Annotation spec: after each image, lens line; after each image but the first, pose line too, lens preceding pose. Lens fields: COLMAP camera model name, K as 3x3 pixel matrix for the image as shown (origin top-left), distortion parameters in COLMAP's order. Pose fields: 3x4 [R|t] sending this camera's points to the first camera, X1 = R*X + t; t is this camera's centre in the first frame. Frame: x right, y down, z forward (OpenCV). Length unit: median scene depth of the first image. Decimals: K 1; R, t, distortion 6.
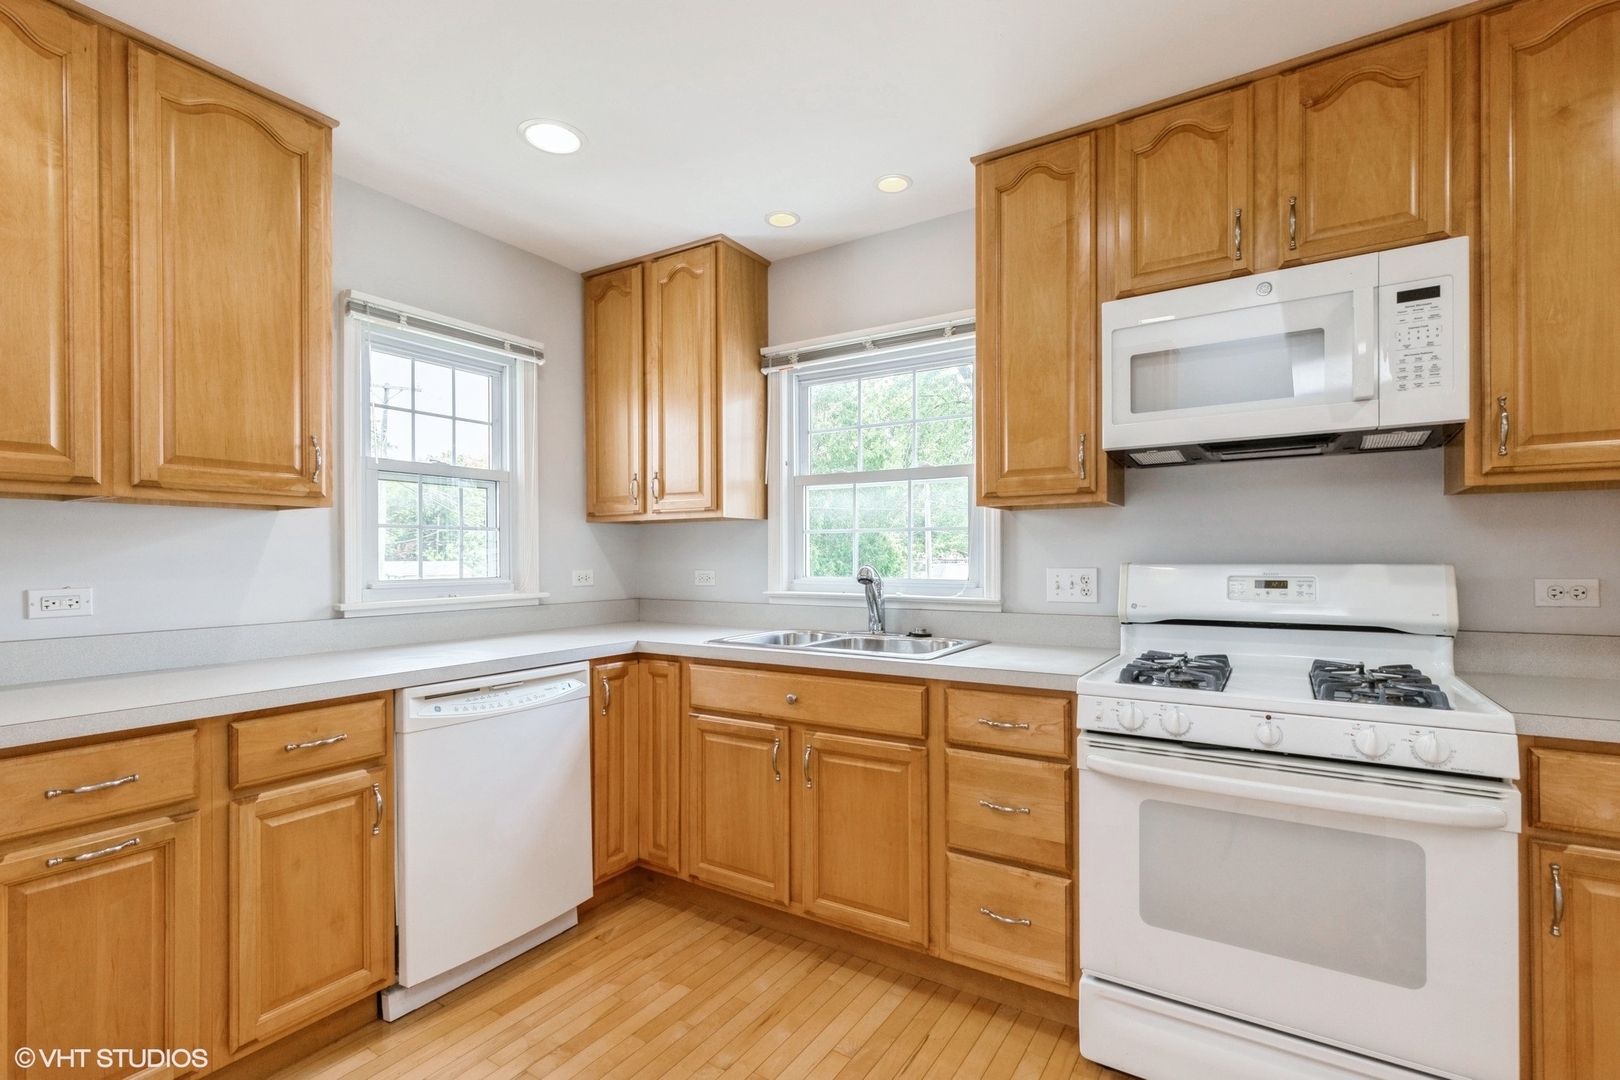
lens RADIAL K [[758.5, 0, 815.3], [0, 758.5, 551.2], [0, 0, 1]] dist [0.009607, -0.000399]
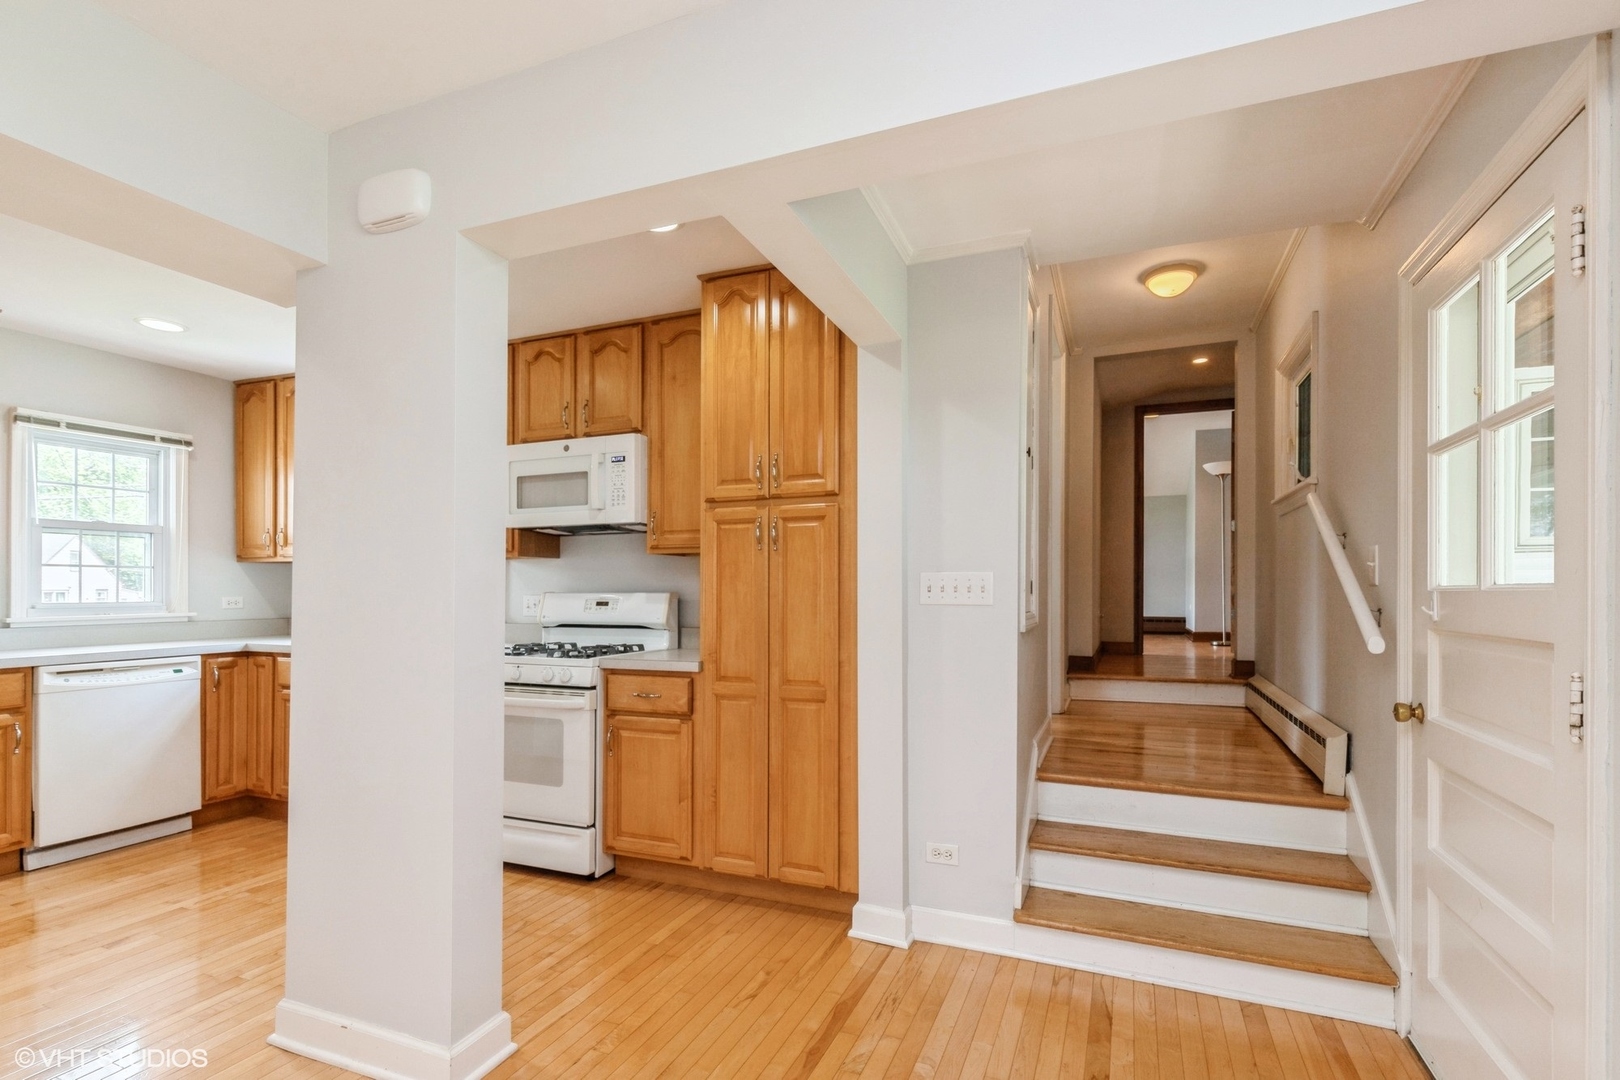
lens RADIAL K [[758.5, 0, 800.7], [0, 758.5, 580.8], [0, 0, 1]] dist [0.009607, -0.000399]
pose [[0.984130, 0.005457, 0.177366, 0.603409], [-0.004955, 0.999982, -0.003273, -0.006266], [-0.177381, 0.002342, 0.984140, -0.708582]]
